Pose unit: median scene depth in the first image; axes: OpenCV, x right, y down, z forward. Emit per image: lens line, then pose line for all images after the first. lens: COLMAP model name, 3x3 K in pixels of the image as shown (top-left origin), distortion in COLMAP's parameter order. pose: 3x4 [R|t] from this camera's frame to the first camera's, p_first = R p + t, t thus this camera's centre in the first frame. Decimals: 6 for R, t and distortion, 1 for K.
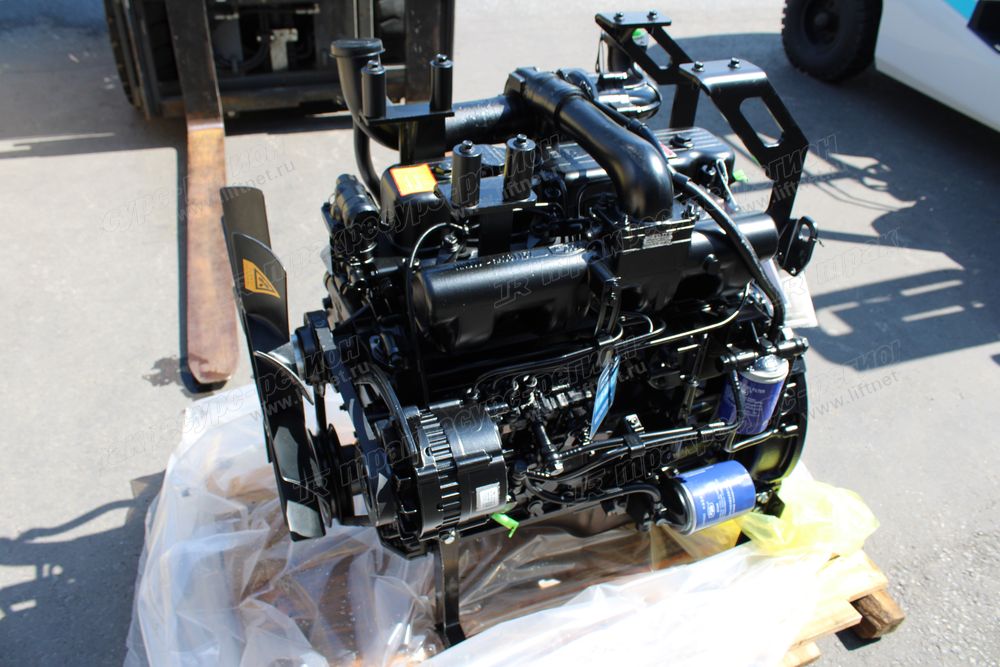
lens RADIAL K [[833.4, 0, 497.6], [0, 833.4, 331.1], [0, 0, 1]] dist [-0.161186, 0.145073]
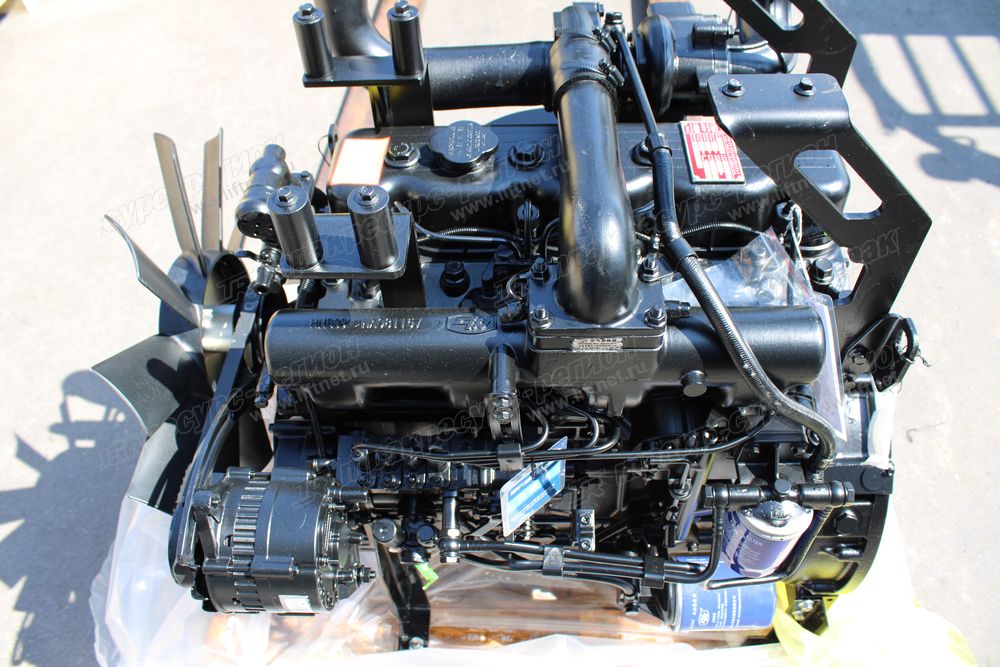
lens RADIAL K [[833.4, 0, 496.3], [0, 833.4, 330.8], [0, 0, 1]] dist [-0.161186, 0.145073]
pose [[0.917353, 0.255881, -0.304939, 0.274264], [-0.176546, 0.948099, 0.264462, -0.244417], [0.356783, -0.188770, 0.914916, 0.292211]]
